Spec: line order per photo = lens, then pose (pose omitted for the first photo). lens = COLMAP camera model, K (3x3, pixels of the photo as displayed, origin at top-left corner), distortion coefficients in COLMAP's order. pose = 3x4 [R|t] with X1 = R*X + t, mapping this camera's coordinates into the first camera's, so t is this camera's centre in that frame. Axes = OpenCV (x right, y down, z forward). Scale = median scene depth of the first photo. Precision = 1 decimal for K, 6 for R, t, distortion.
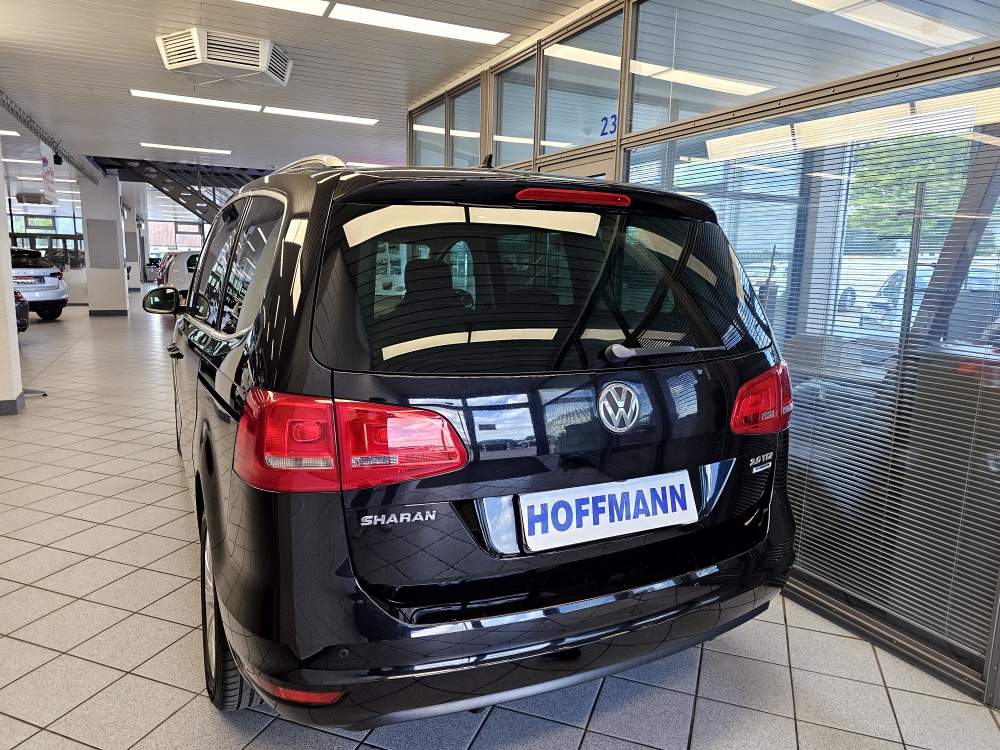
lens RADIAL K [[667.6, 0, 502.3], [0, 667.6, 371.3], [0, 0, 1]] dist [0.075418, -0.079378]
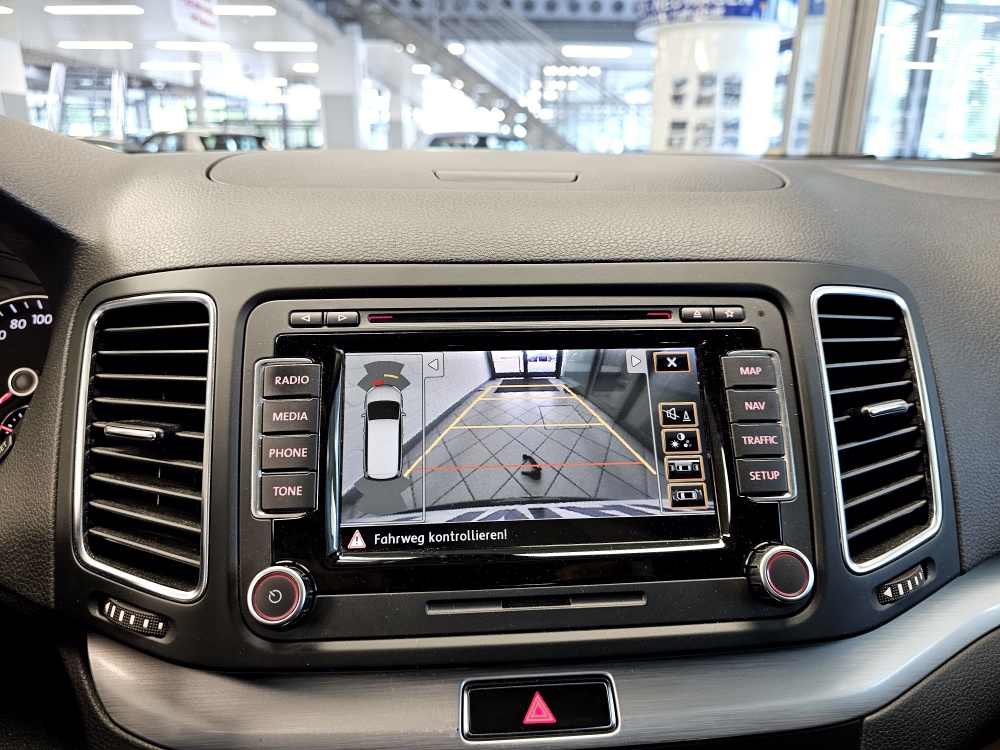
lens RADIAL K [[684.8, 0, 502.1], [0, 684.8, 388.2], [0, 0, 1]] dist [0.007178, -0.004335]
pose [[0.920060, 0.108393, -0.376485, -0.081413], [-0.045939, 0.984184, 0.171087, -0.033643], [0.389075, -0.140114, 0.910488, 0.330681]]
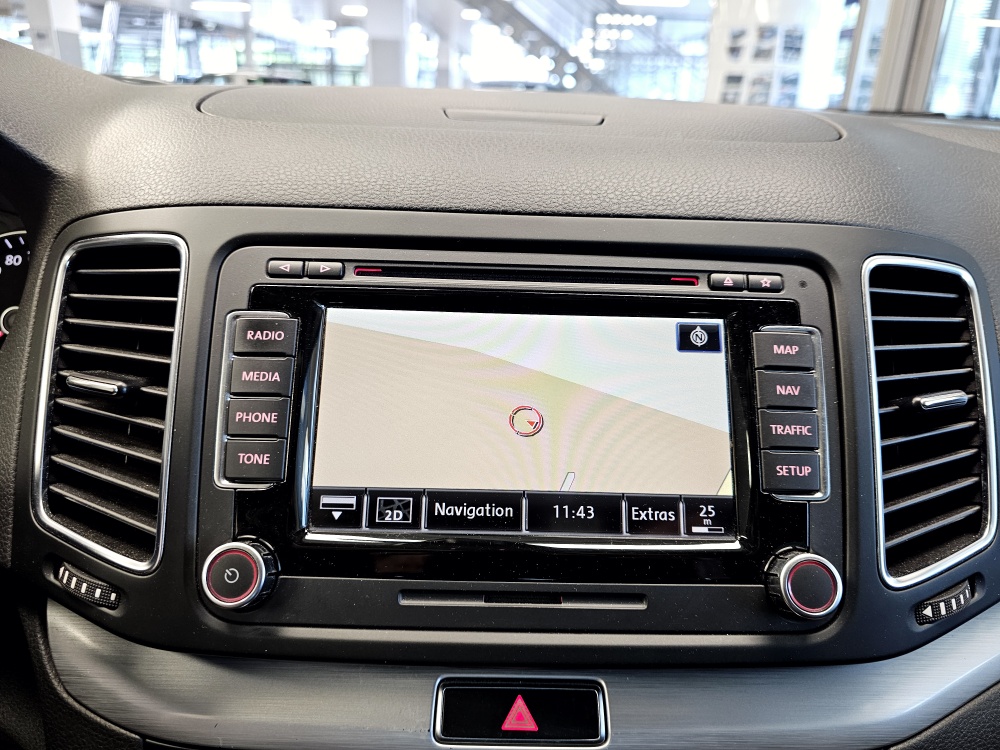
lens RADIAL K [[687.4, 0, 500.0], [0, 687.4, 375.0], [0, 0, 1]] dist [-0.000553, -0.005742]
pose [[0.891869, 0.171101, -0.418682, -0.081379], [-0.083333, 0.972000, 0.219708, -0.033656], [0.444551, -0.161061, 0.881155, 0.333329]]
